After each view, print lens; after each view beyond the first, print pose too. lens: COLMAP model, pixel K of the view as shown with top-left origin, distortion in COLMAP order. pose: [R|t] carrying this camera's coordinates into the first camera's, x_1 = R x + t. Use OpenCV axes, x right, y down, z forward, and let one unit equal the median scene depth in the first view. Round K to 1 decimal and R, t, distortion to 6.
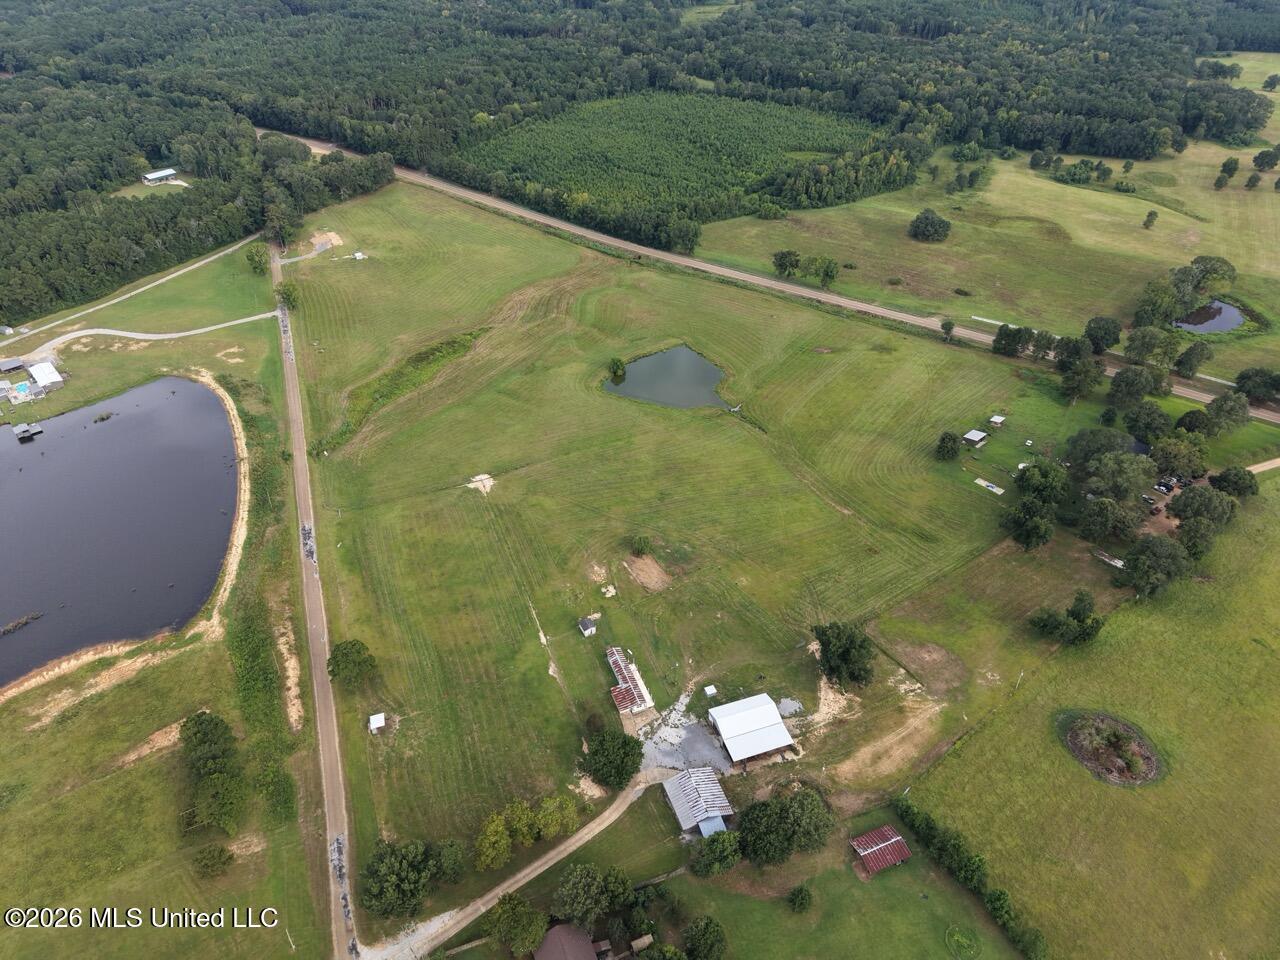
lens RADIAL K [[858.8, 0, 638.4], [0, 858.8, 476.1], [0, 0, 1]] dist [0.041445, -0.047985]
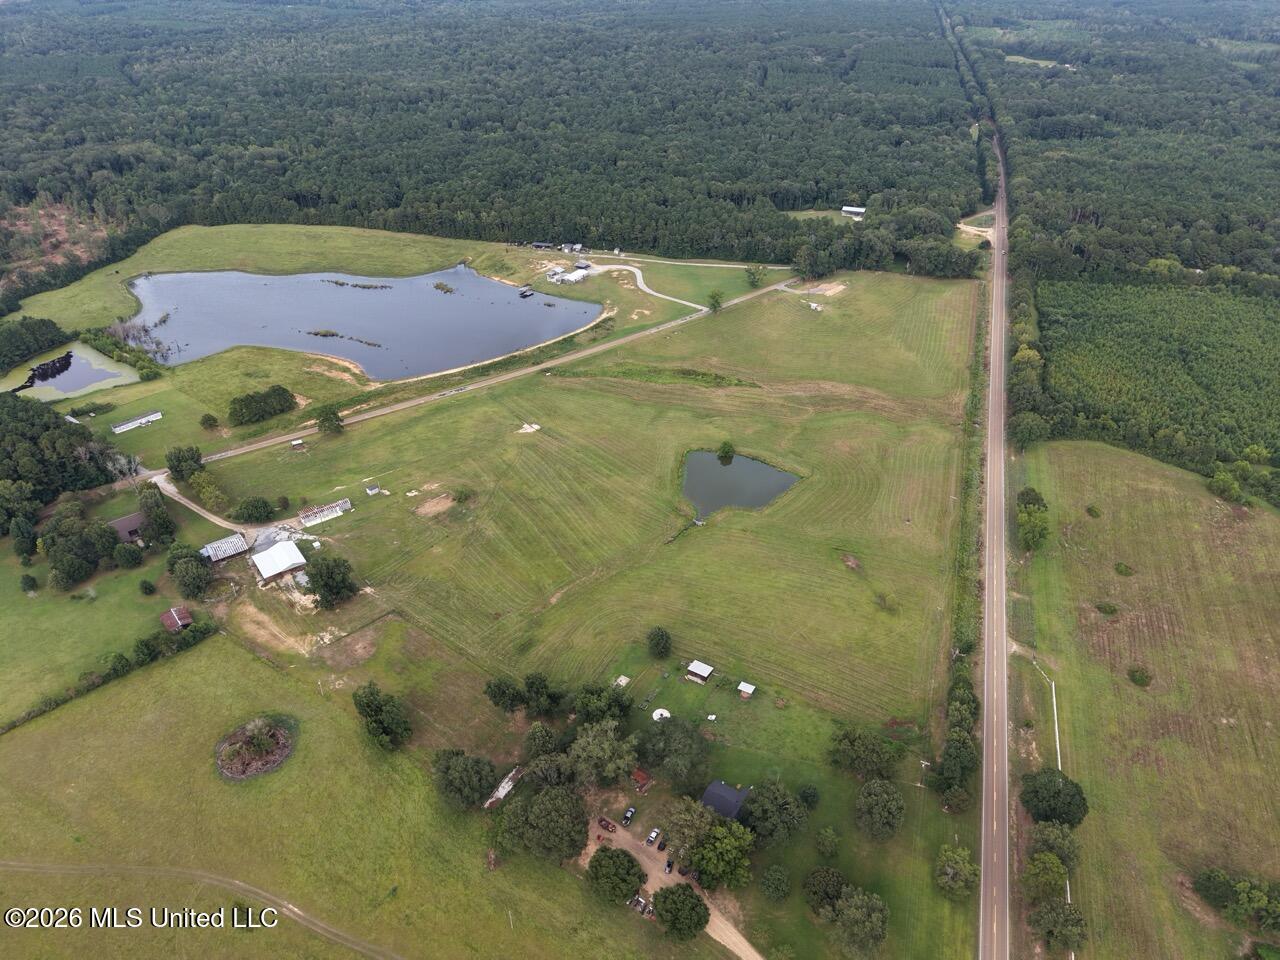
lens RADIAL K [[858.8, 0, 638.4], [0, 858.8, 476.1], [0, 0, 1]] dist [0.041445, -0.047985]
pose [[0.294284, 0.522885, -0.799993, 0.943282], [-0.566110, 0.769779, 0.294888, -0.409218], [0.770010, 0.366103, 0.522544, 0.410270]]
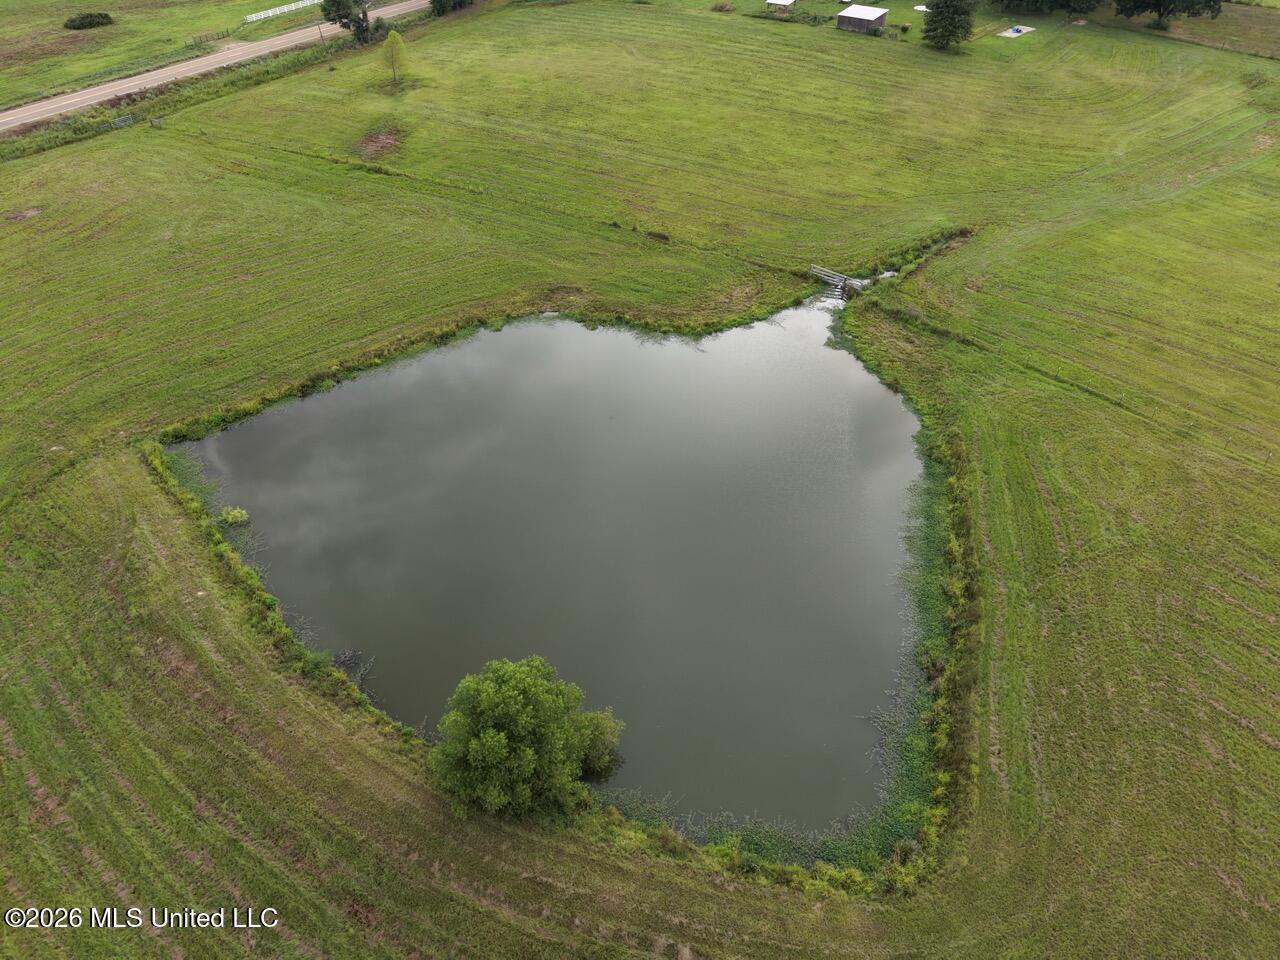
lens RADIAL K [[856.3, 0, 638.0], [0, 856.3, 478.2], [0, 0, 1]] dist [0.041460, -0.045606]
pose [[-0.141031, -0.617049, 0.774184, -0.103296], [0.579054, 0.582870, 0.570051, -0.229622], [-0.802999, 0.528689, 0.275102, 1.071927]]
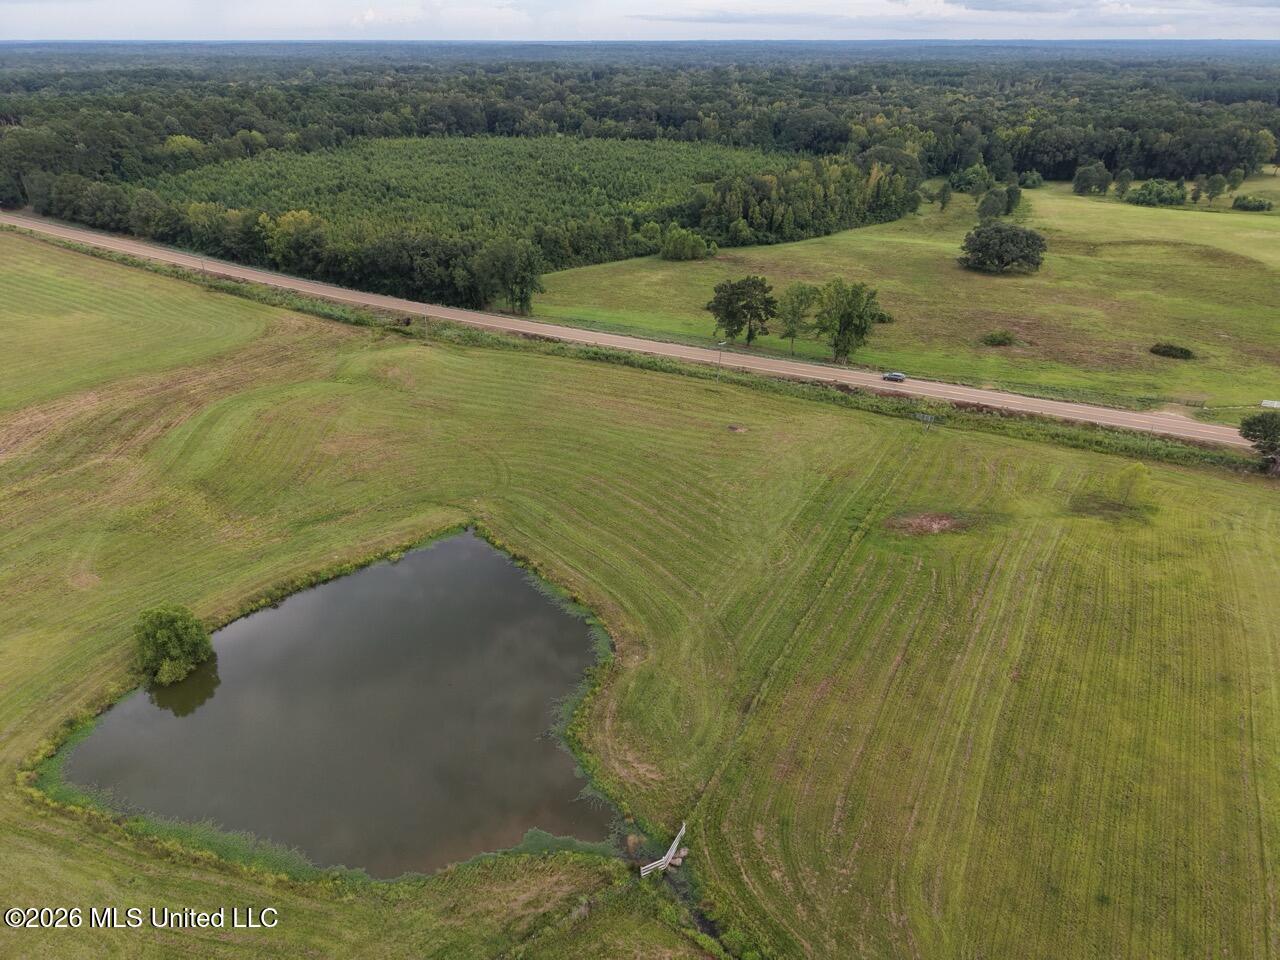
lens RADIAL K [[859.7, 0, 640.0], [0, 859.7, 477.0], [0, 0, 1]] dist [0.021967, -0.018744]
pose [[0.991917, -0.059406, 0.112127, 0.096124], [0.076657, 0.984709, -0.156435, -0.144140], [-0.101119, 0.163765, 0.981303, 0.835501]]
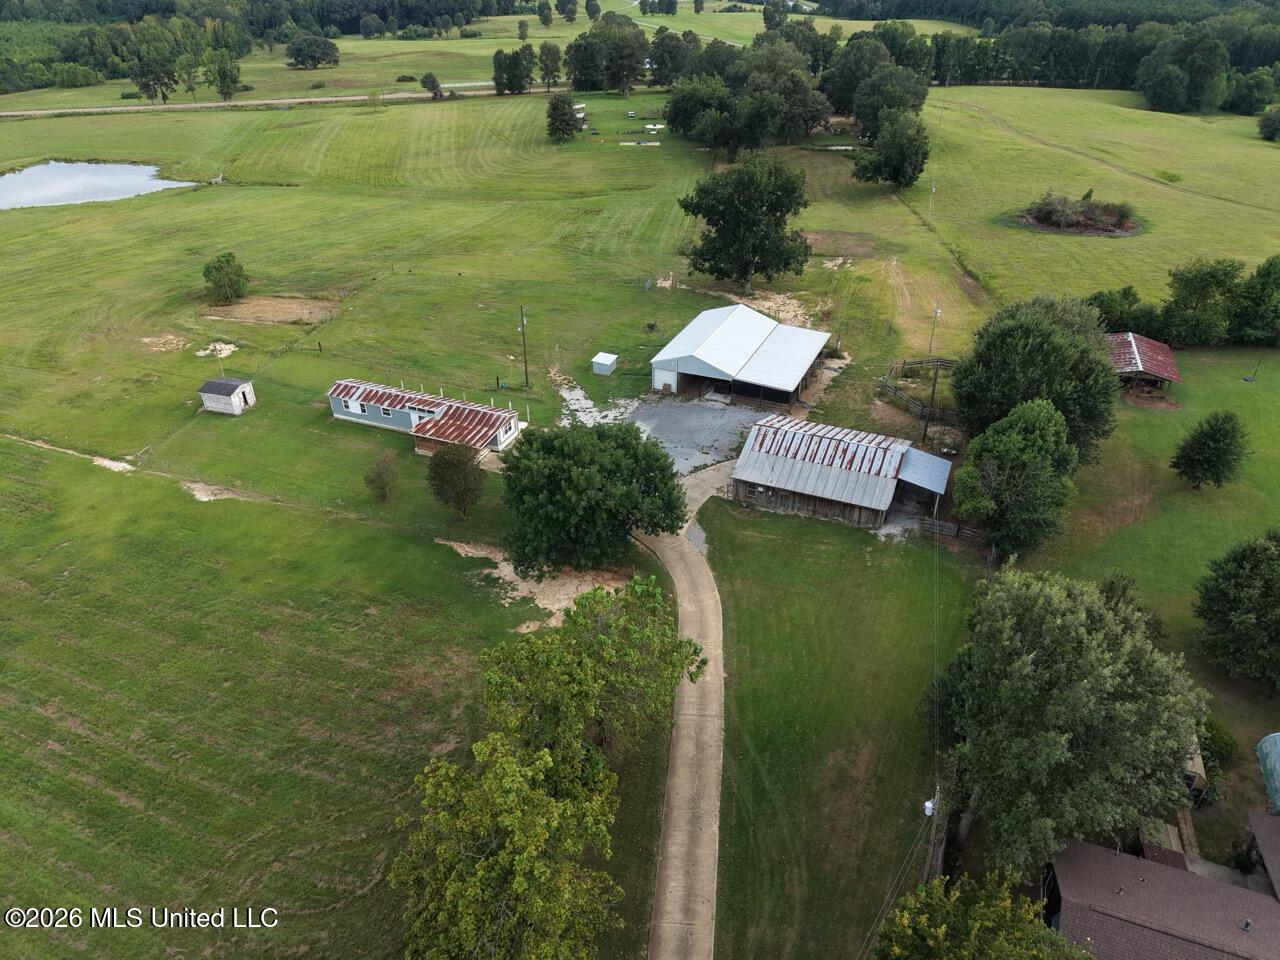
lens RADIAL K [[859.7, 0, 640.0], [0, 859.7, 477.0], [0, 0, 1]] dist [0.021967, -0.018744]
pose [[0.688292, -0.383050, 0.616058, -0.132838], [0.431231, 0.898938, 0.077145, 0.188494], [-0.583348, 0.212565, 0.783914, 0.449478]]
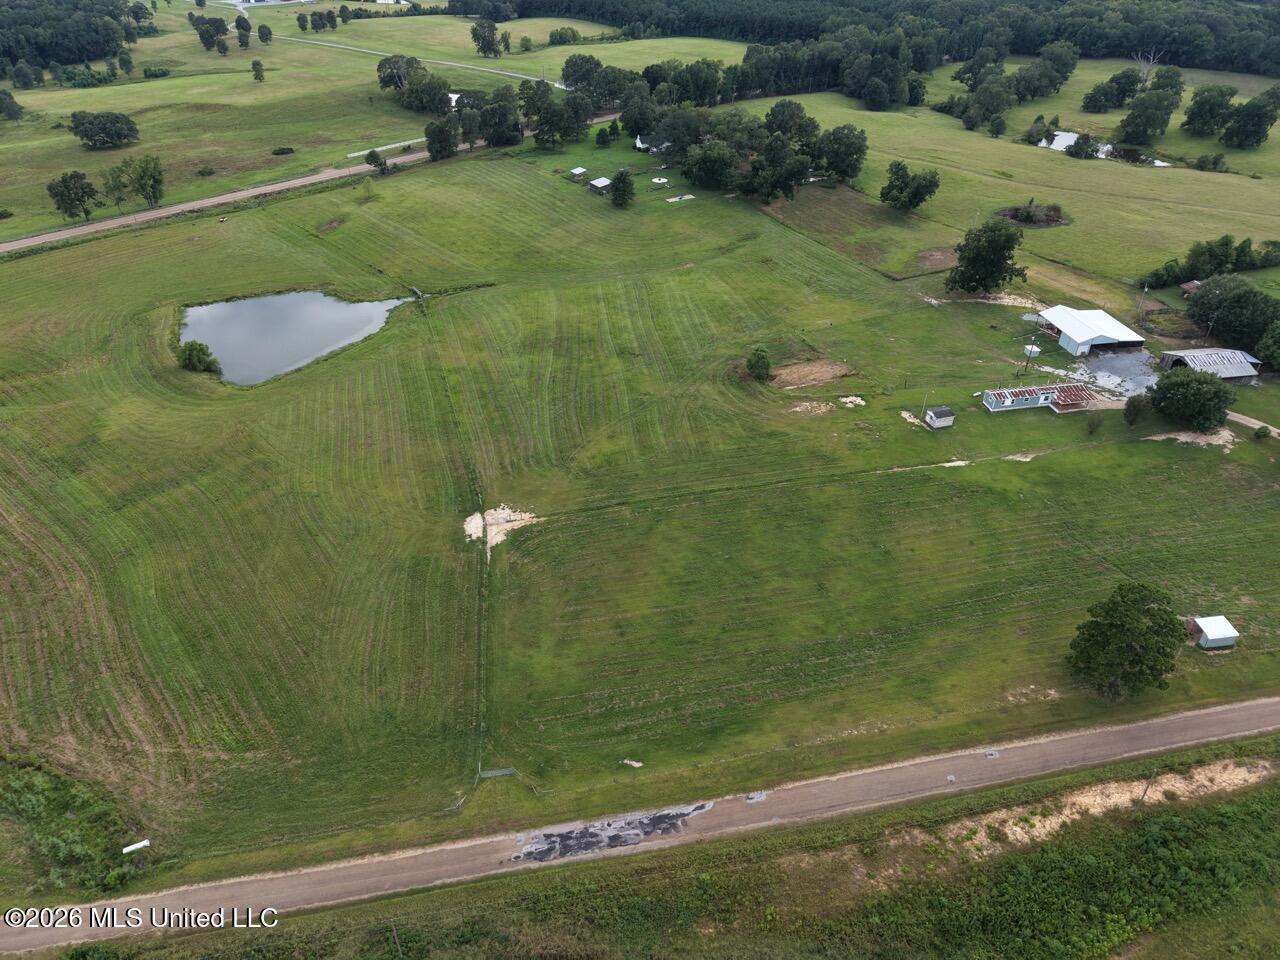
lens RADIAL K [[859.7, 0, 640.0], [0, 859.7, 477.0], [0, 0, 1]] dist [0.021967, -0.018744]
pose [[0.184621, -0.557318, 0.809514, -0.497963], [0.581483, 0.725980, 0.367193, -0.128469], [-0.792334, 0.402927, 0.458102, 0.658762]]
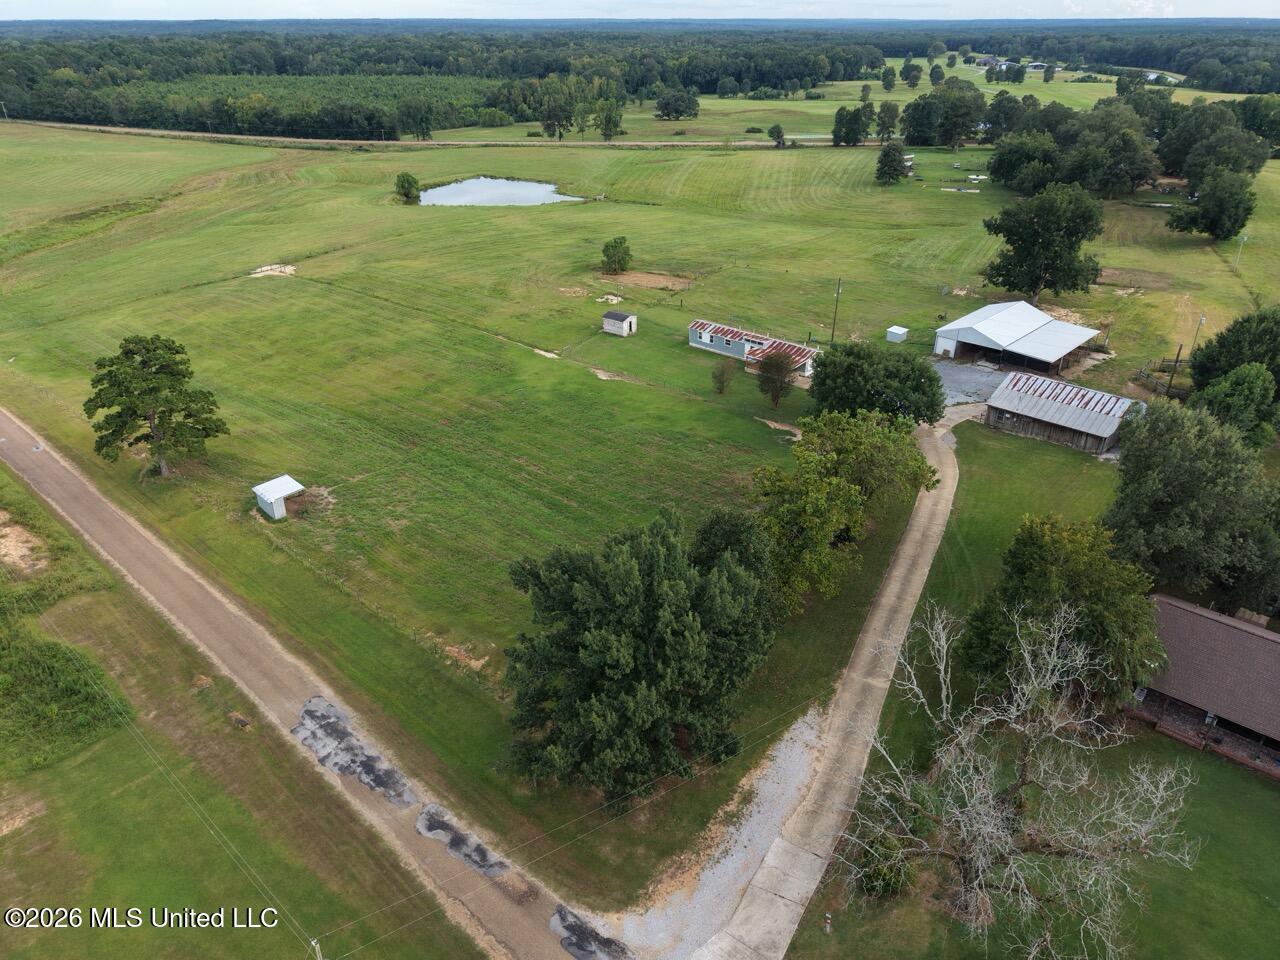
lens RADIAL K [[855.7, 0, 640.6], [0, 855.7, 483.9], [0, 0, 1]] dist [0.022025, -0.020727]
pose [[0.895680, -0.214276, 0.389670, -0.201763], [0.264768, 0.960975, -0.080152, 0.233358], [-0.357288, 0.174963, 0.917460, 0.390829]]
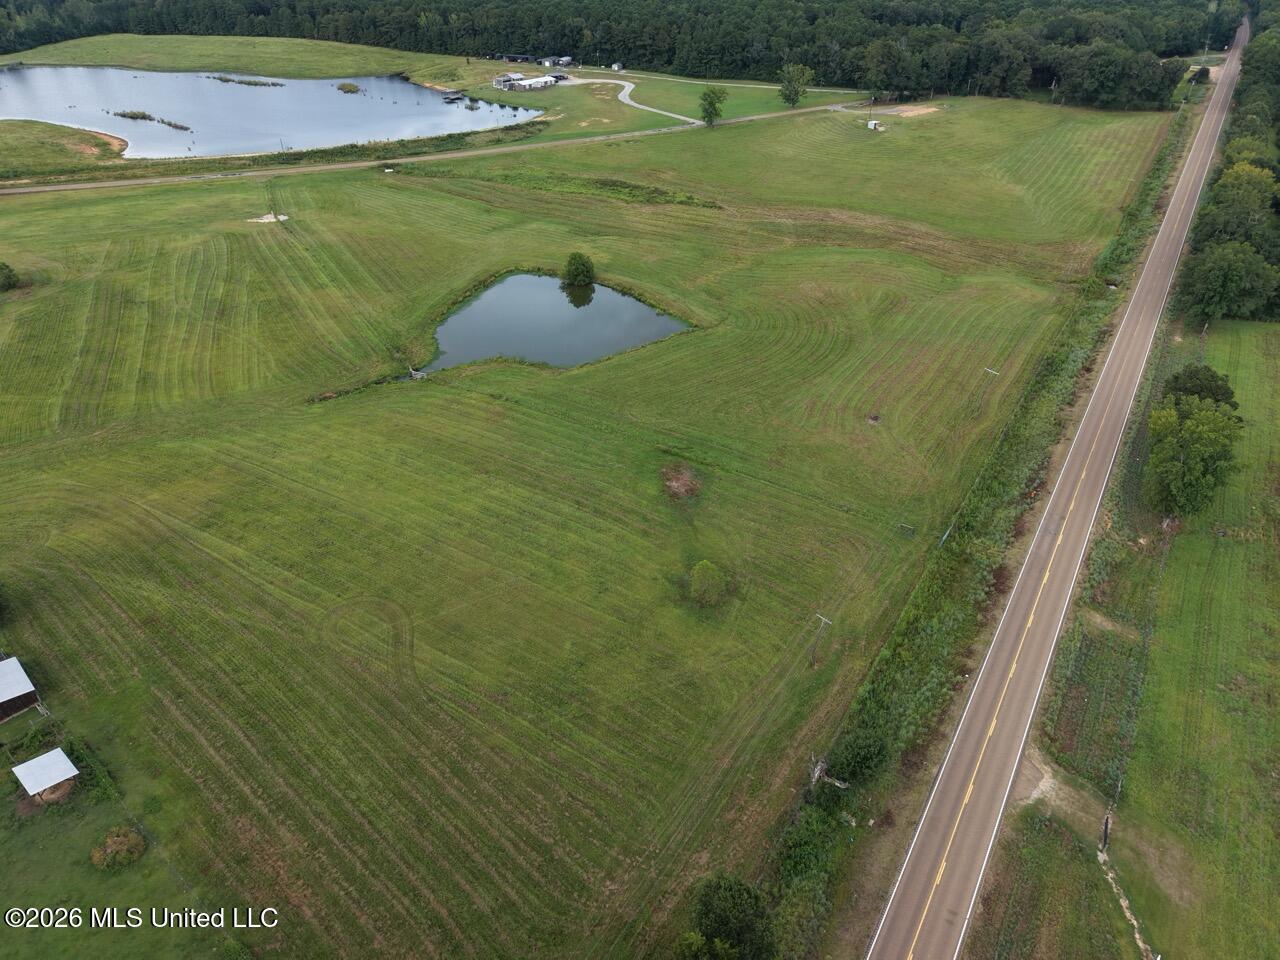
lens RADIAL K [[869.8, 0, 639.2], [0, 869.8, 458.4], [0, 0, 1]] dist [0.023220, -0.020134]
pose [[0.075568, 0.537576, -0.839822, 0.593362], [-0.589064, 0.703623, 0.397389, -0.332765], [0.804545, 0.464679, 0.369838, 1.002220]]
